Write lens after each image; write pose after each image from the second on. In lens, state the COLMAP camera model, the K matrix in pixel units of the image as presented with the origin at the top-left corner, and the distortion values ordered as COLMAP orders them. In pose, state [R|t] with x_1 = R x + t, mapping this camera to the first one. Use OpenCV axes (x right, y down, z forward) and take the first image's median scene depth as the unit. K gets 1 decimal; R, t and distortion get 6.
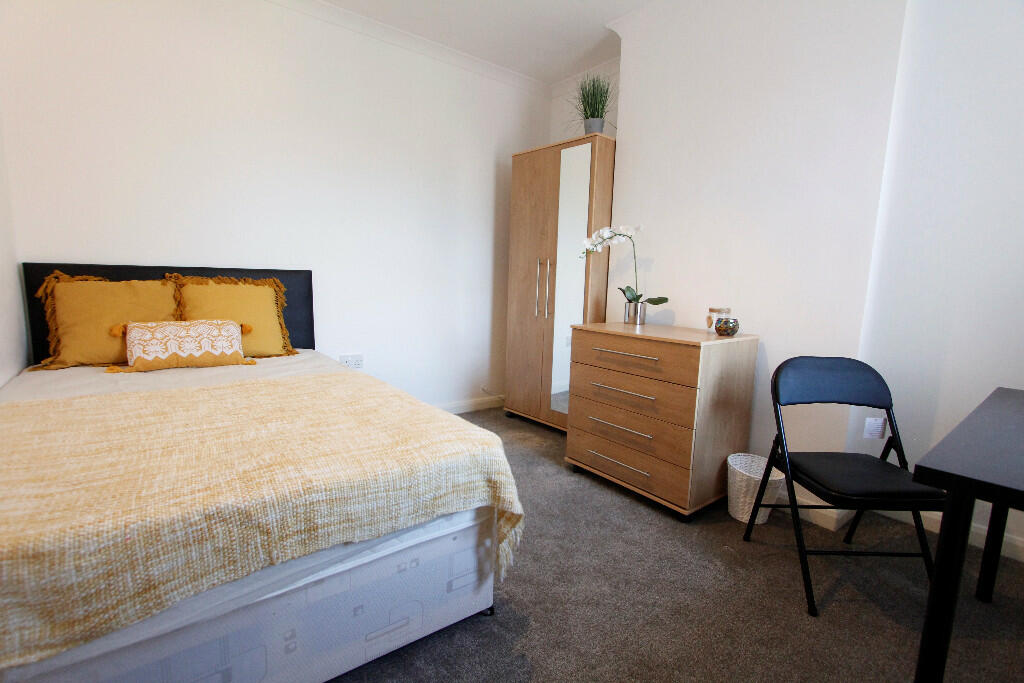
lens RADIAL K [[471.8, 0, 510.6], [0, 471.8, 343.6], [0, 0, 1]] dist [-0.016804, 0.000878]
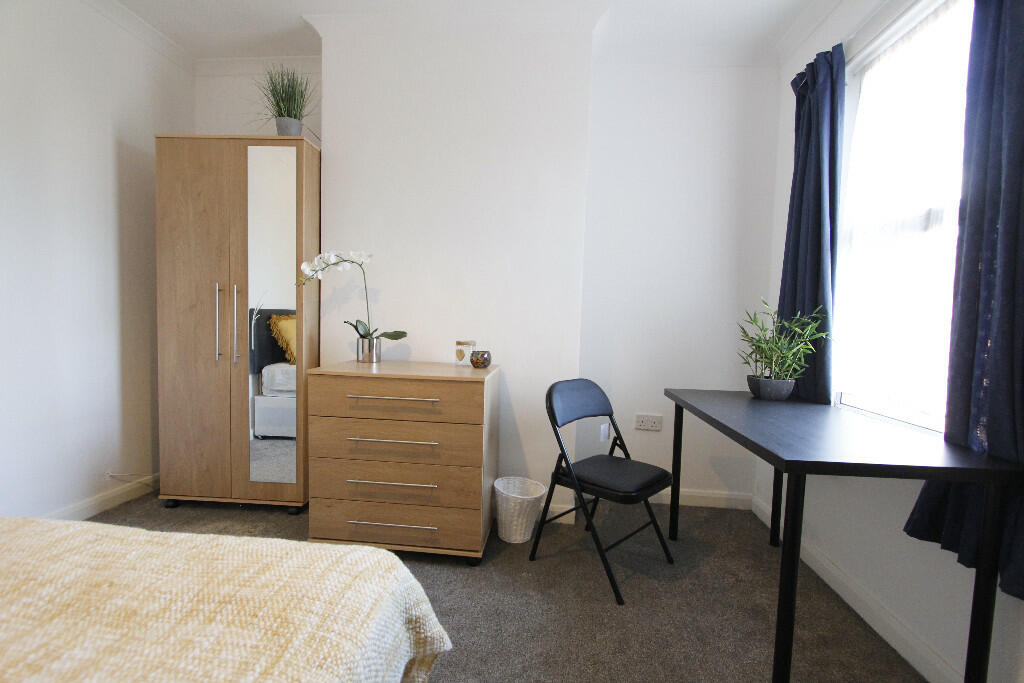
lens RADIAL K [[471.8, 0, 503.7], [0, 471.8, 347.2], [0, 0, 1]] dist [-0.016804, 0.000878]
pose [[0.684996, -0.055049, 0.726465, -0.238544], [0.089946, 0.995903, -0.009345, -0.044869], [-0.722974, 0.071744, 0.687140, 0.239287]]
